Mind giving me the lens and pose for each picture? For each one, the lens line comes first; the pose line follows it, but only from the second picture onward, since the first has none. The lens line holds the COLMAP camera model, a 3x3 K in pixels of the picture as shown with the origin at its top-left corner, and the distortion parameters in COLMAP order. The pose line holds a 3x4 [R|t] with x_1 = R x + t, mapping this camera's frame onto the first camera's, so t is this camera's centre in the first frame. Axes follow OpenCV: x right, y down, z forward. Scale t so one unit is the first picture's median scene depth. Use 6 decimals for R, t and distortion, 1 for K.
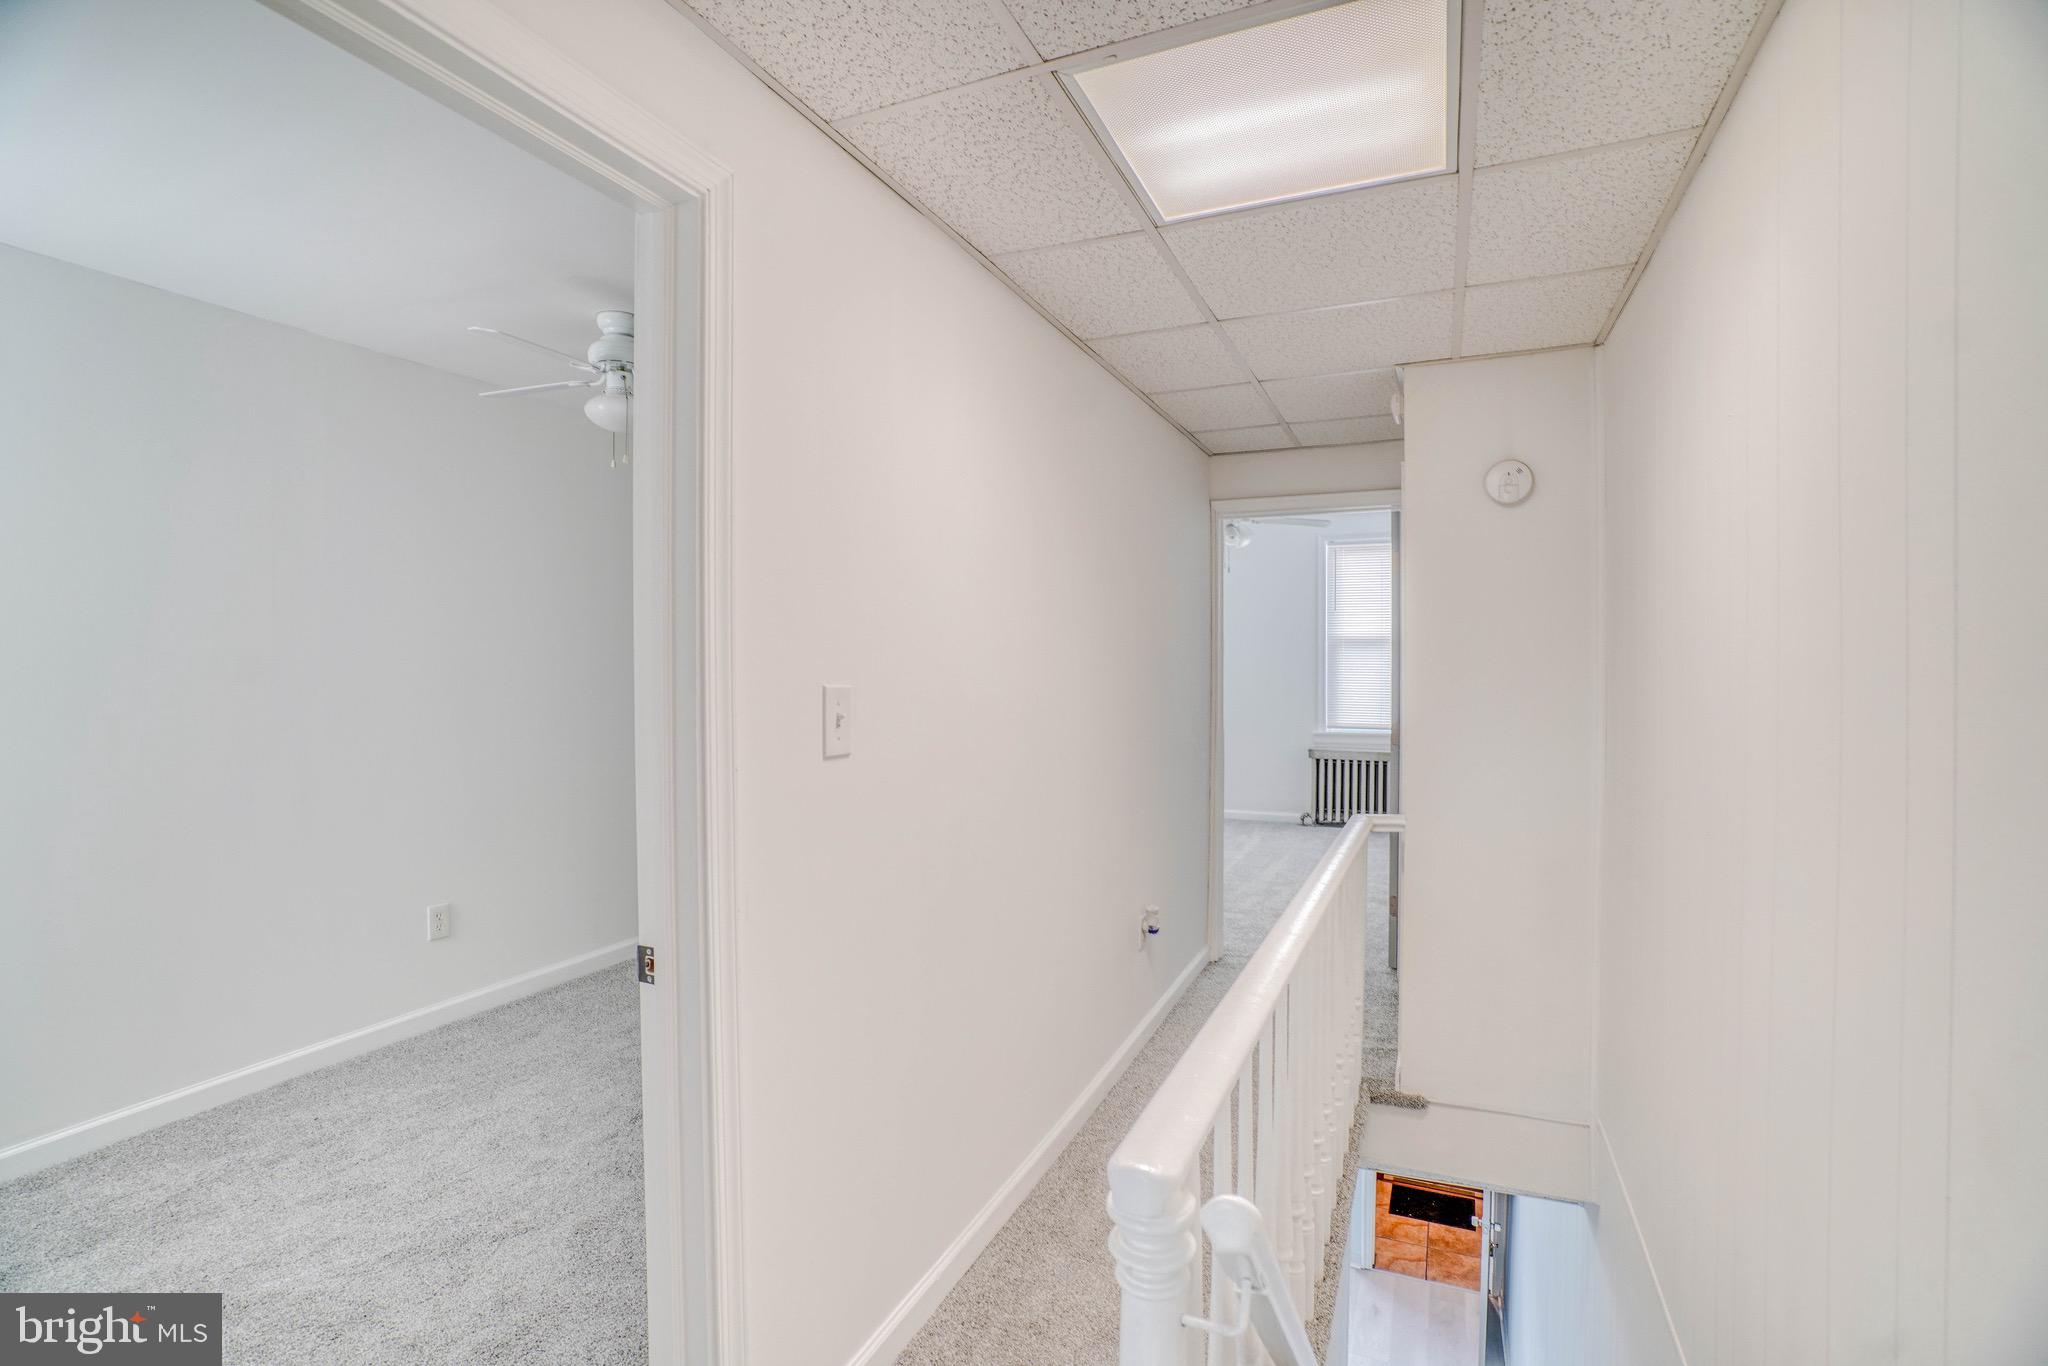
lens RADIAL K [[942.3, 0, 1026.7], [0, 942.3, 687.6], [0, 0, 1]] dist [-0.038745, 0.009345]
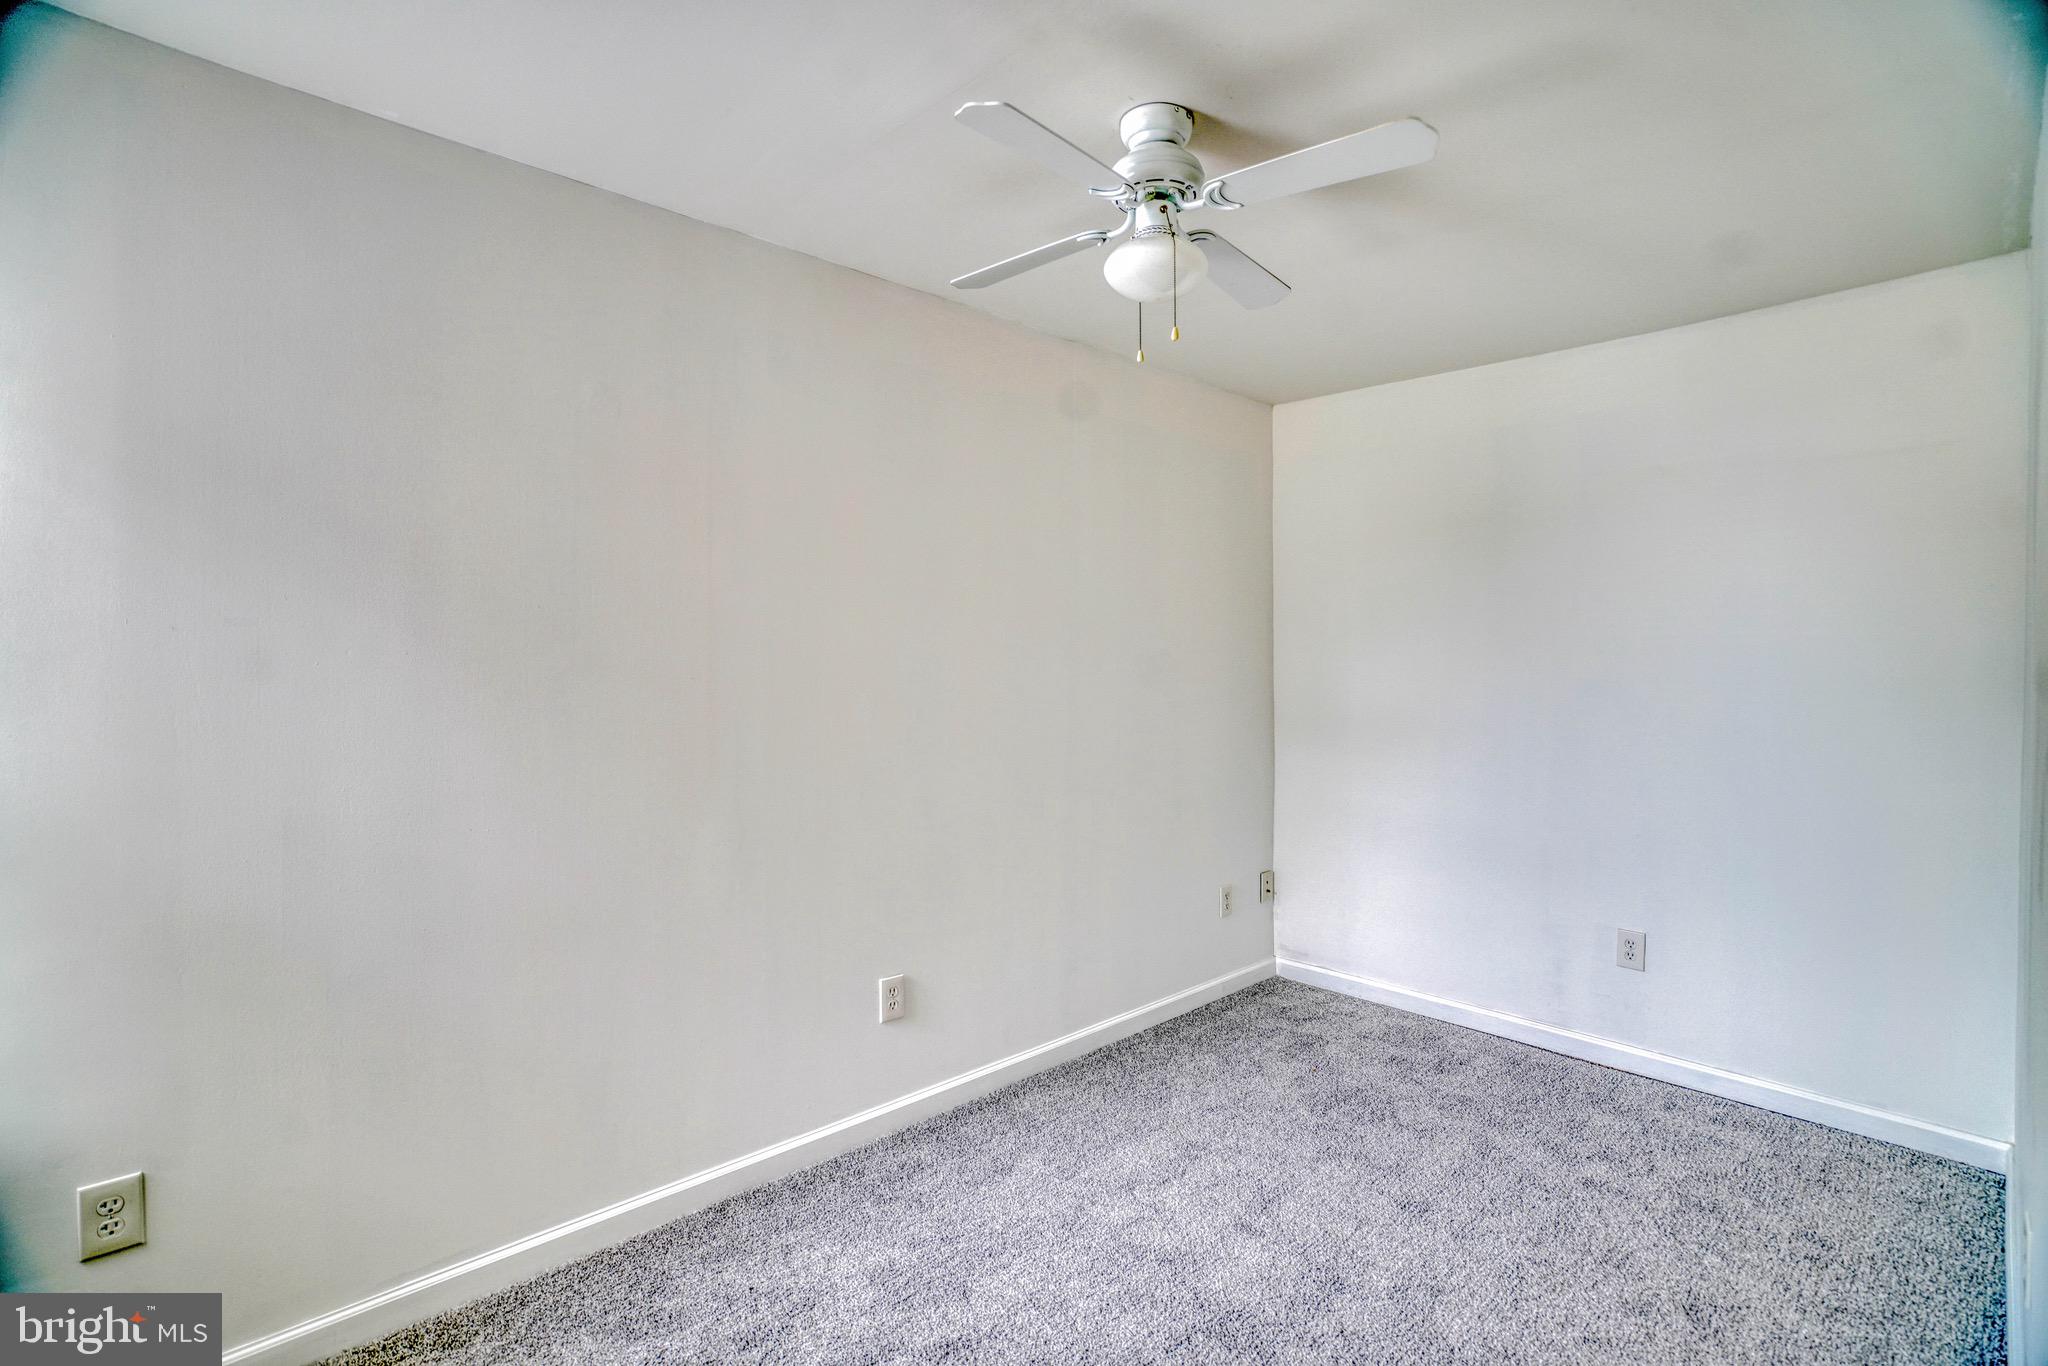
lens RADIAL K [[942.3, 0, 1026.7], [0, 942.3, 687.6], [0, 0, 1]] dist [-0.038745, 0.009345]
pose [[0.920966, 0.000498, -0.389642, -0.260719], [-0.002237, 0.999989, -0.004010, -0.006595], [0.389635, 0.004564, 0.920958, 0.370416]]
